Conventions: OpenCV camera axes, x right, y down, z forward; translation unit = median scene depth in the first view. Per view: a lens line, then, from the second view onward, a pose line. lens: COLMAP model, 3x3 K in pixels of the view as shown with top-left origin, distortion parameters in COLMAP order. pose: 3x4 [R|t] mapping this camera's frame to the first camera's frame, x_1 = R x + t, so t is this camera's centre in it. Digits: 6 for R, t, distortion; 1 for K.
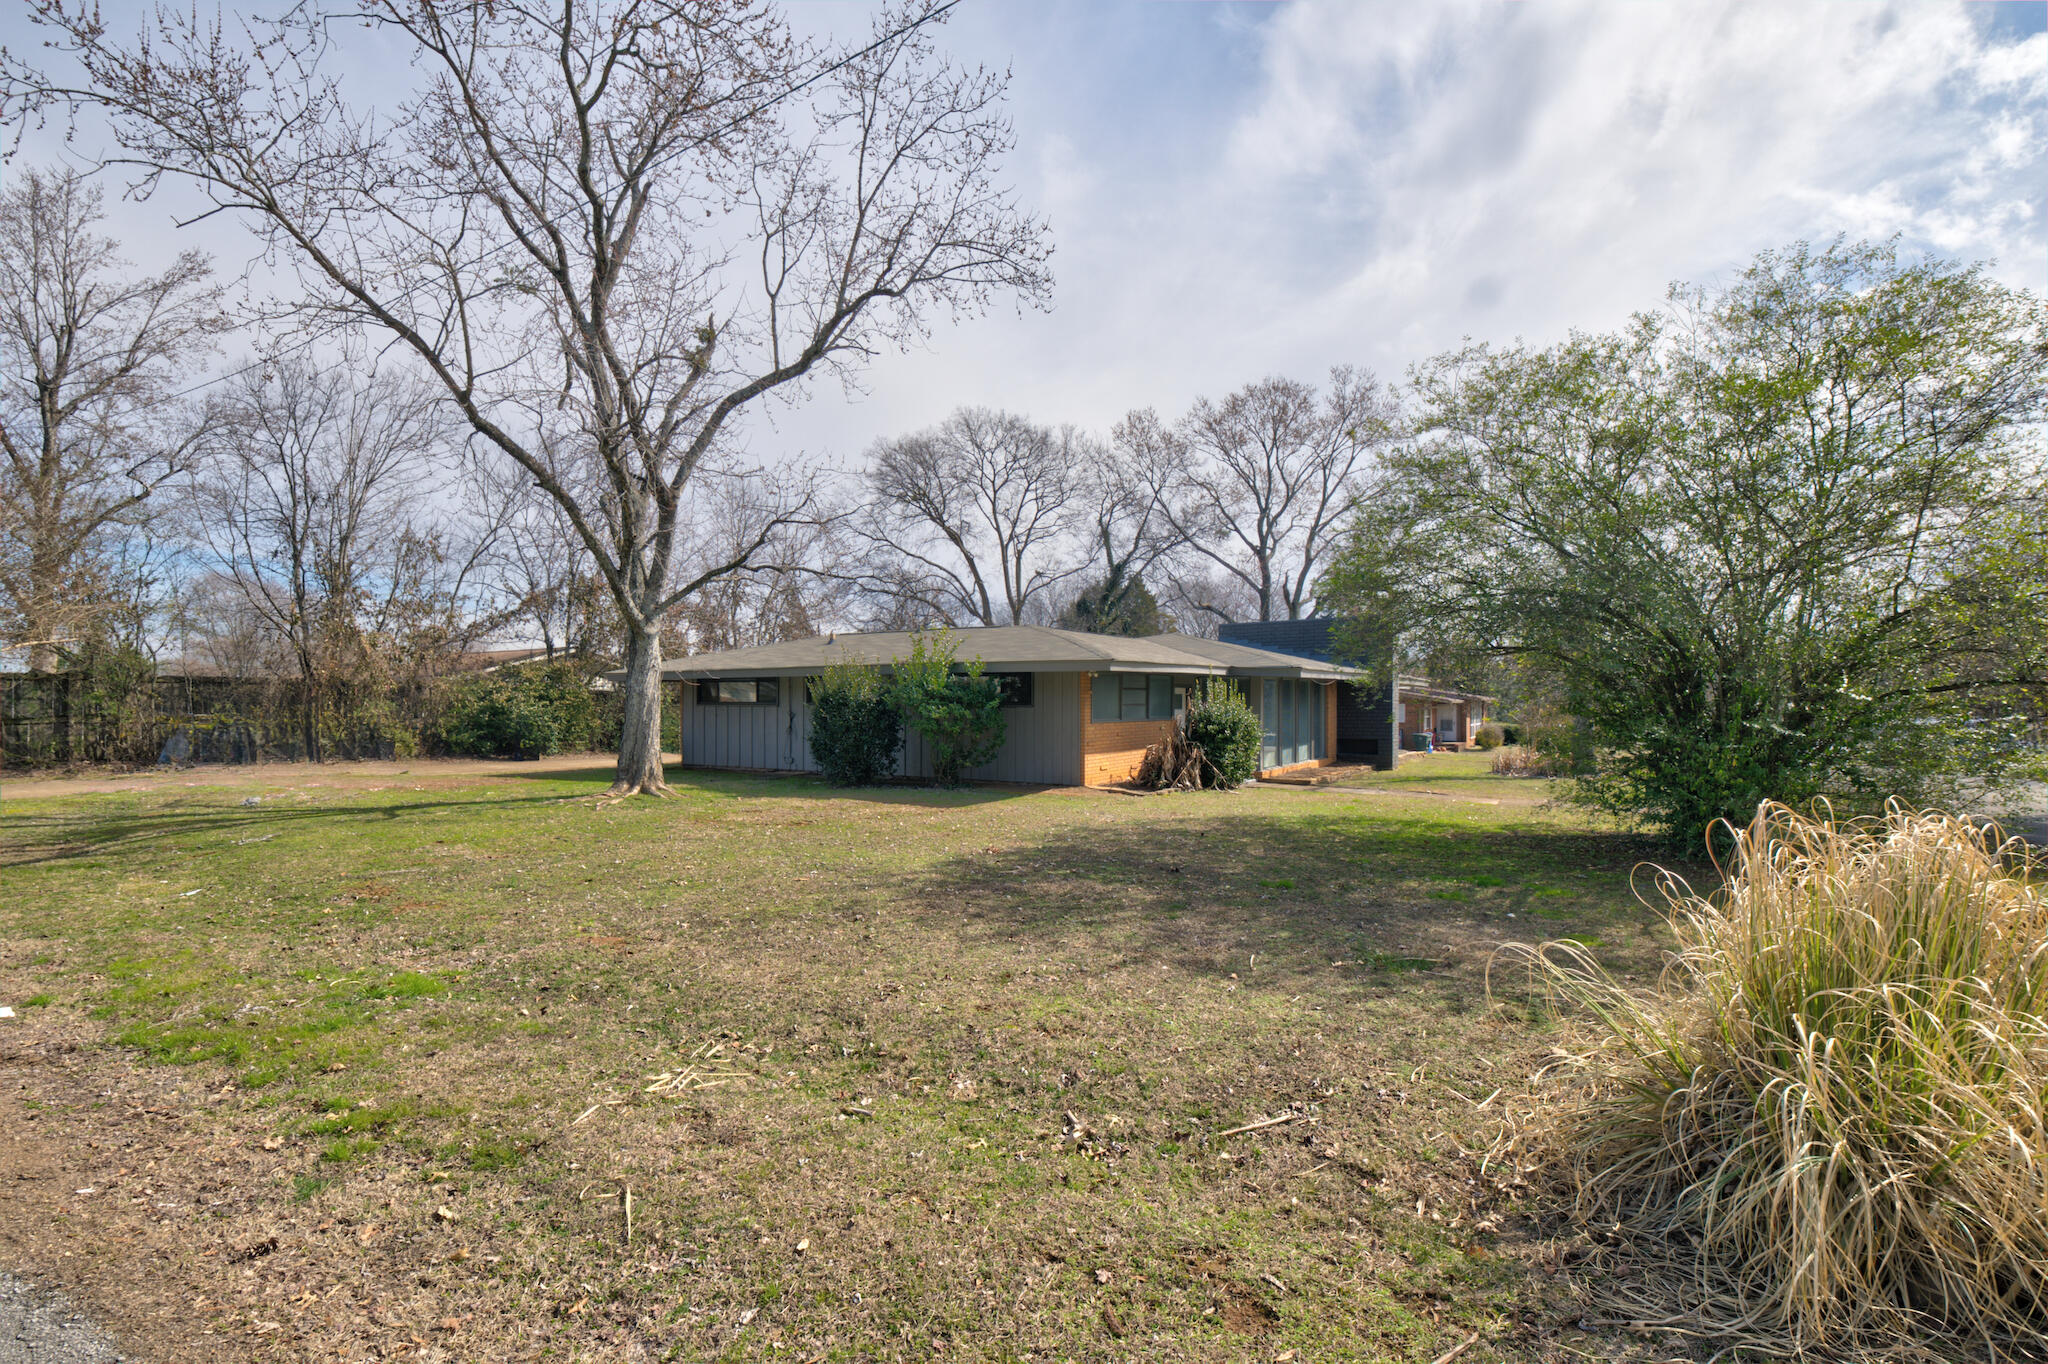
lens RADIAL K [[947.4, 0, 1024.0], [0, 947.4, 682.0], [0, 0, 1]] dist [0.000602, -0.013191]
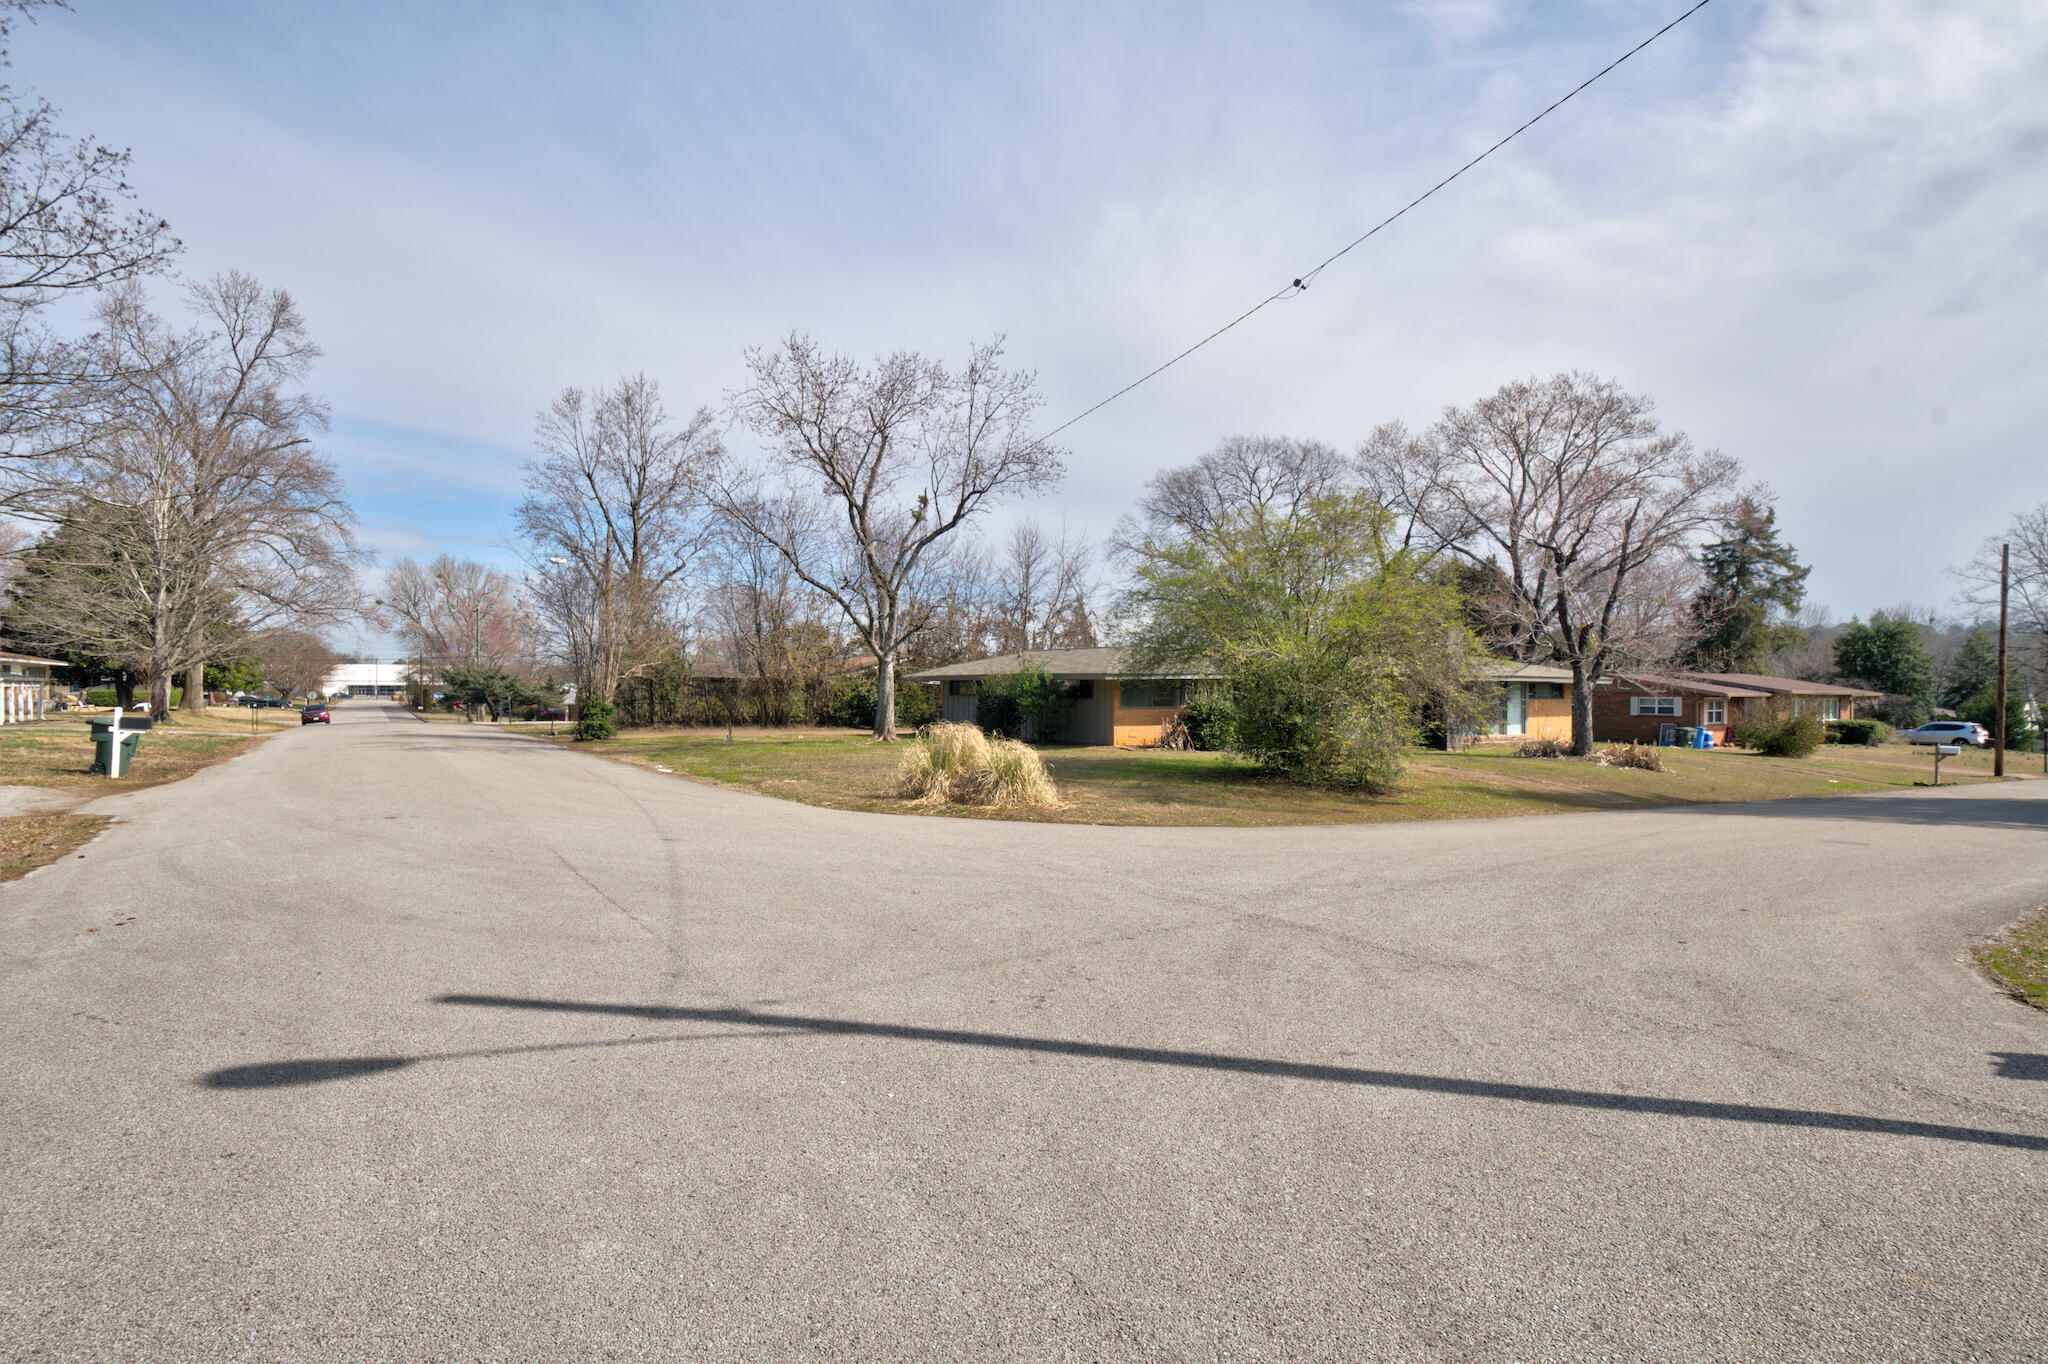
lens RADIAL K [[1133.1, 0, 1024.0], [0, 1133.1, 682.0], [0, 0, 1]] dist [-0.001454, -0.000125]
pose [[0.900135, -0.000185, -0.435611, 0.625970], [0.008052, 0.999836, 0.016214, -0.030247], [0.435537, -0.018103, 0.899989, -0.713883]]
